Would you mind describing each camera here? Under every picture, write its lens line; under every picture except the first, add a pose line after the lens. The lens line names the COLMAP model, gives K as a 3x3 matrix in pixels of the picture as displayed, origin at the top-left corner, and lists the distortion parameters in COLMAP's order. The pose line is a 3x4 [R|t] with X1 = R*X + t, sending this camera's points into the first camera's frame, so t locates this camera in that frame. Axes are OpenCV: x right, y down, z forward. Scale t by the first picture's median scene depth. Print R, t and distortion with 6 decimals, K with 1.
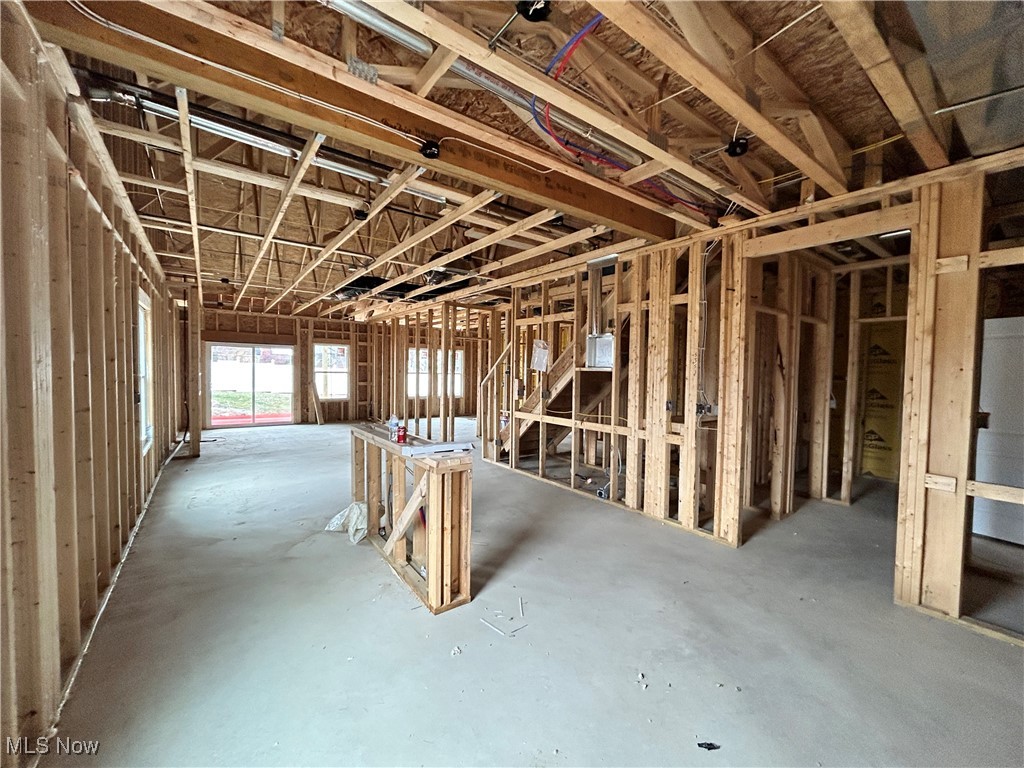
lens RADIAL K [[412.6, 0, 519.5], [0, 412.6, 383.8], [0, 0, 1]] dist [0.004267, 0.000380]
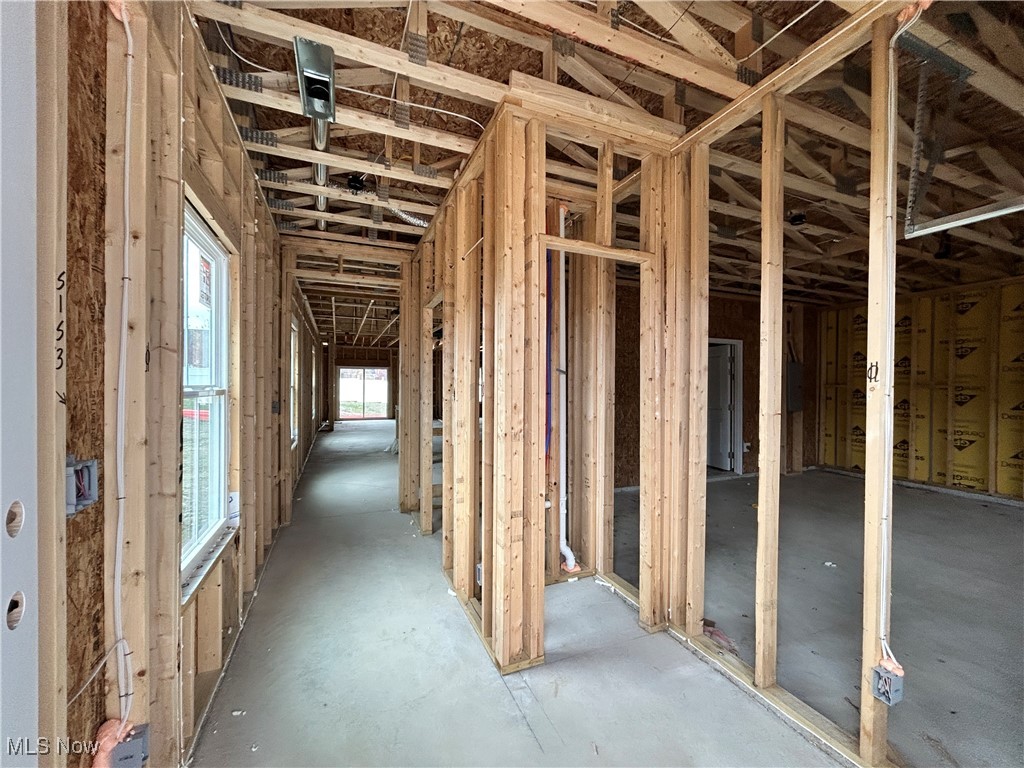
lens RADIAL K [[412.6, 0, 508.3], [0, 412.6, 383.6], [0, 0, 1]] dist [0.004267, 0.000380]
pose [[0.967555, -0.004278, -0.252624, 0.273503], [-0.004781, 0.999368, -0.035235, 0.016867], [0.252615, 0.035299, 0.966923, -0.360633]]
